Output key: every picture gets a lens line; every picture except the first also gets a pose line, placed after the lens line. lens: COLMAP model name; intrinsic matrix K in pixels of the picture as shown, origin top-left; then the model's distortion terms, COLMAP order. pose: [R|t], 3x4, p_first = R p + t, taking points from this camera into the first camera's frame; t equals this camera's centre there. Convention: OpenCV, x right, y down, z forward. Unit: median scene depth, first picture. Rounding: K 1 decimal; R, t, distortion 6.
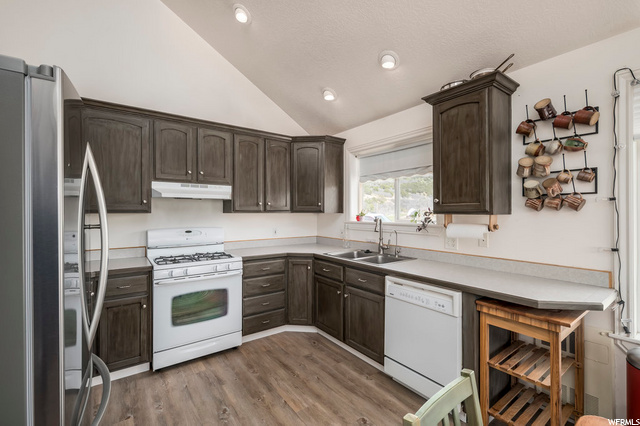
lens RADIAL K [[278.9, 0, 320.3], [0, 278.9, 212.0], [0, 0, 1]] dist [-0.001727, -0.000896]
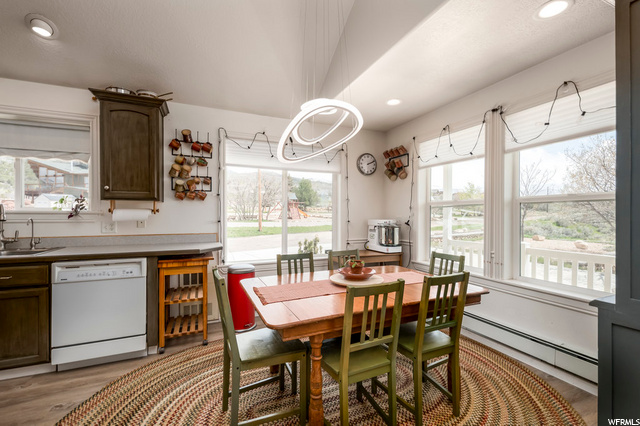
lens RADIAL K [[278.9, 0, 321.7], [0, 278.9, 214.0], [0, 0, 1]] dist [-0.001727, -0.000896]
pose [[0.227653, -0.000334, 0.973742, -0.546424], [-0.006833, 0.999975, 0.001940, 0.064762], [-0.973718, -0.007095, 0.227645, -0.106765]]
